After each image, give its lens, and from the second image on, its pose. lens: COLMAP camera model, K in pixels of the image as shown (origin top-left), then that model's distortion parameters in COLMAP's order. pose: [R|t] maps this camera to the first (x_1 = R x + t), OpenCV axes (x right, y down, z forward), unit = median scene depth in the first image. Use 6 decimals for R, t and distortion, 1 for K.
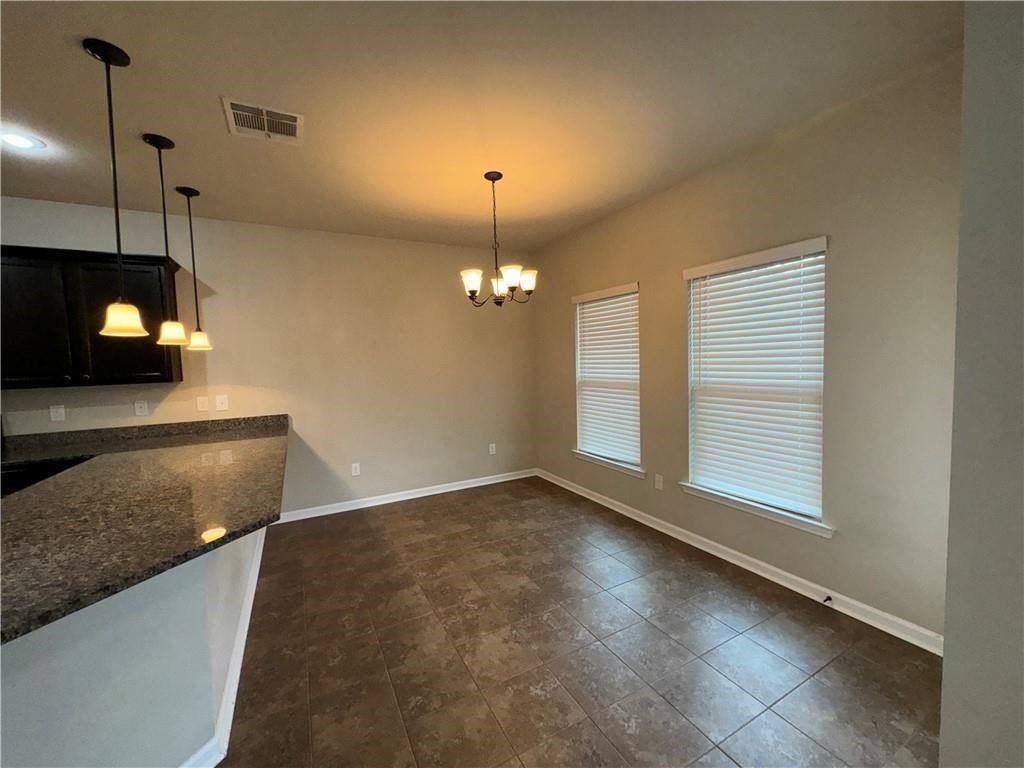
lens RADIAL K [[406.8, 0, 512.0], [0, 406.8, 384.0], [0, 0, 1]] dist [-0.004191, 0.000048]
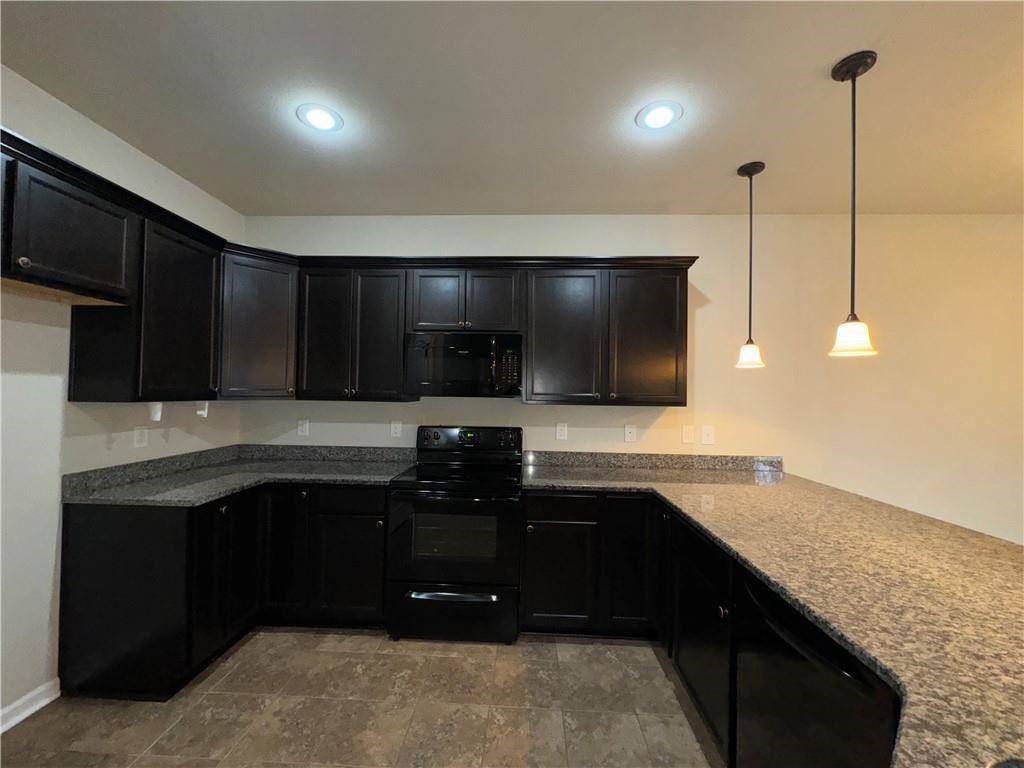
lens RADIAL K [[406.8, 0, 512.0], [0, 406.8, 384.0], [0, 0, 1]] dist [-0.004191, 0.000048]
pose [[0.858284, 0.036589, -0.511869, -0.734695], [-0.073660, 0.995910, -0.052322, 0.019624], [0.507861, 0.082611, 0.857469, 0.112721]]
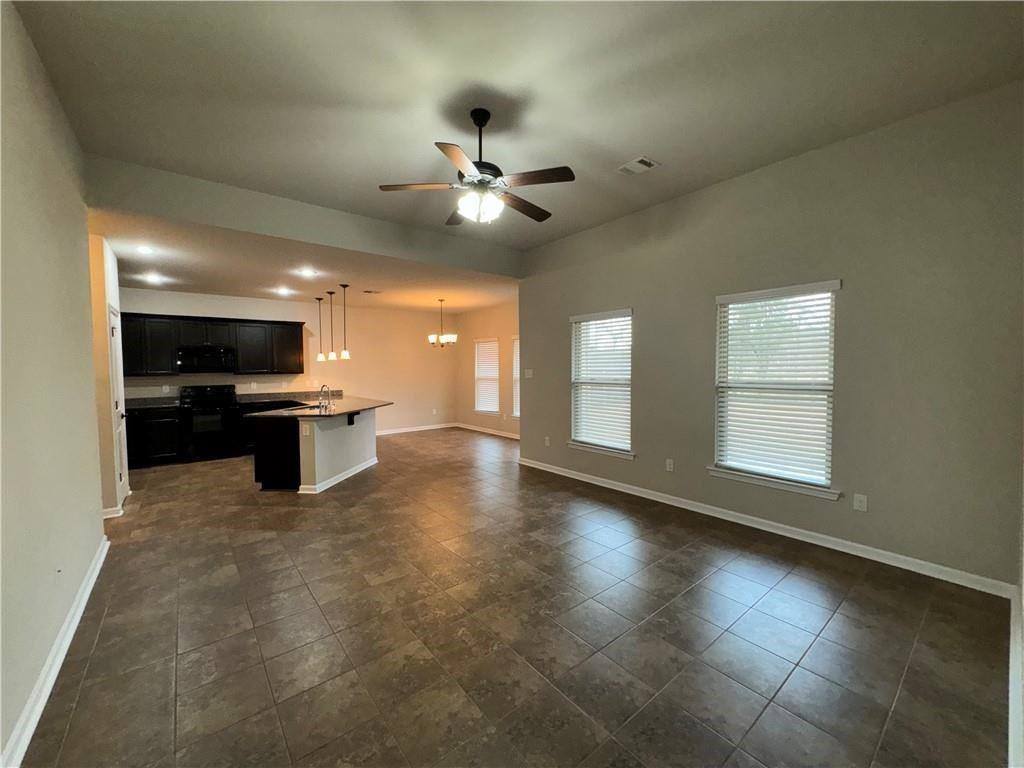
lens RADIAL K [[406.8, 0, 512.0], [0, 406.8, 384.0], [0, 0, 1]] dist [-0.004191, 0.000048]
pose [[0.982113, 0.014592, 0.187724, -0.077415], [-0.010690, 0.999706, -0.021782, 0.098009], [-0.187987, 0.019386, 0.981980, -1.629859]]
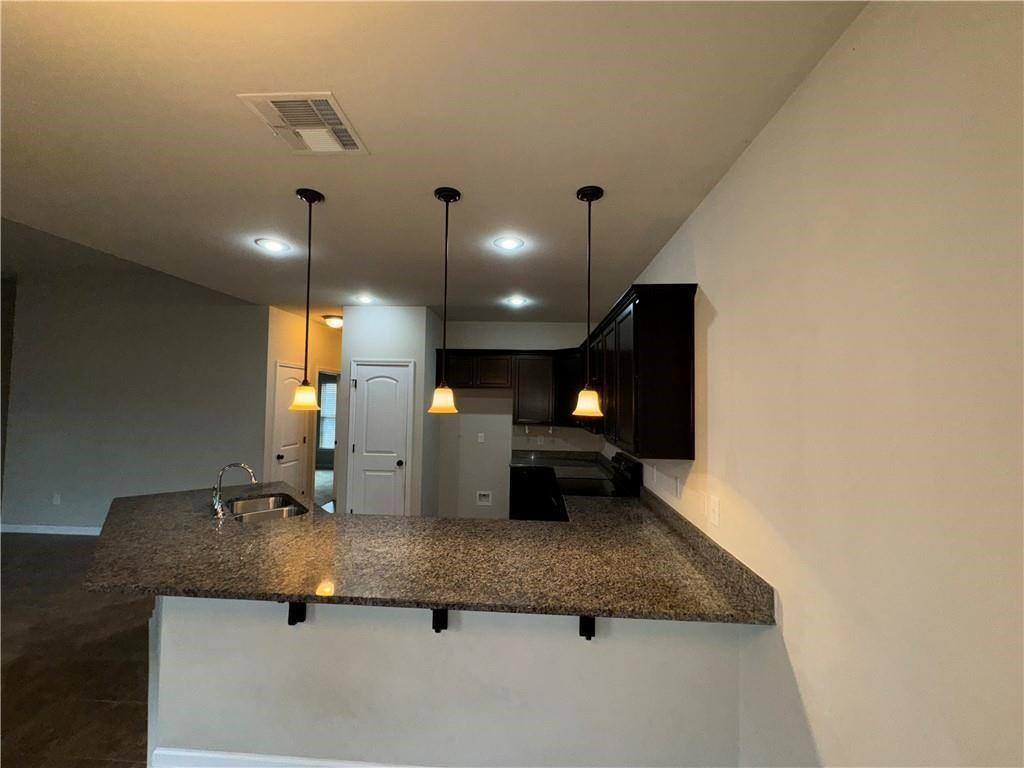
lens RADIAL K [[406.8, 0, 512.0], [0, 406.8, 384.0], [0, 0, 1]] dist [-0.004191, 0.000048]
pose [[-0.516432, -0.012078, -0.856243, -0.117526], [-0.049880, 0.998627, 0.015998, -0.137167], [0.854875, 0.050971, -0.516325, 1.194913]]
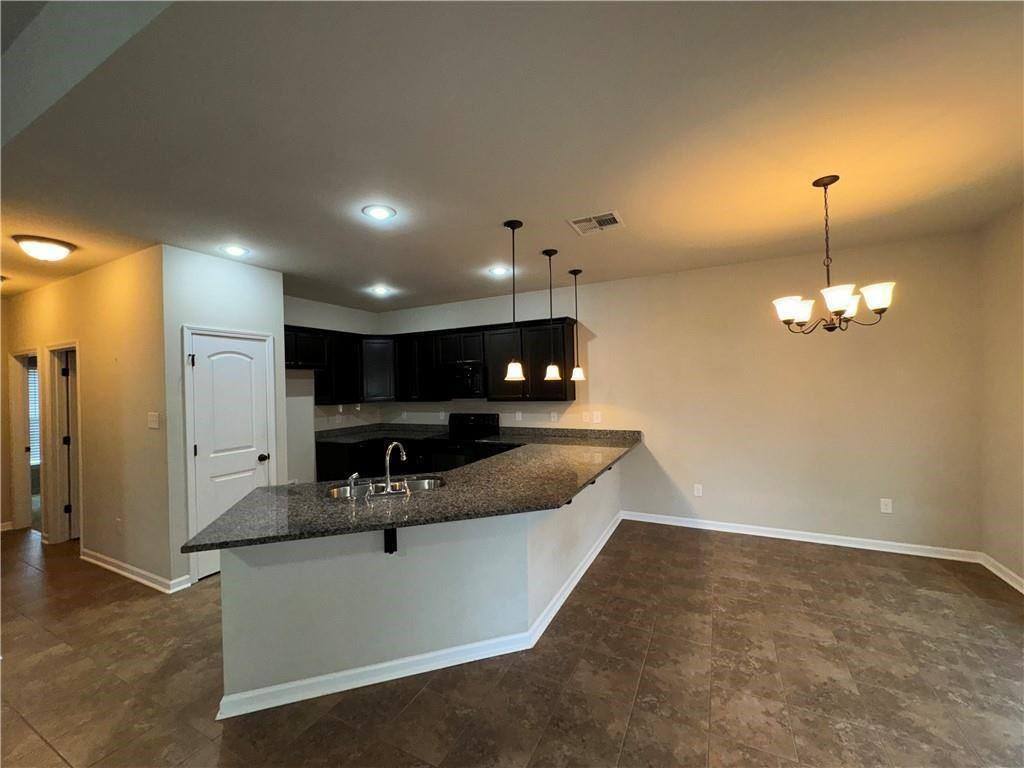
lens RADIAL K [[406.8, 0, 512.0], [0, 406.8, 384.0], [0, 0, 1]] dist [-0.004191, 0.000048]
pose [[0.574095, 0.018382, -0.818582, 0.258546], [-0.040989, 0.999140, -0.006310, -0.050275], [0.817762, 0.037175, 0.574355, -0.010205]]
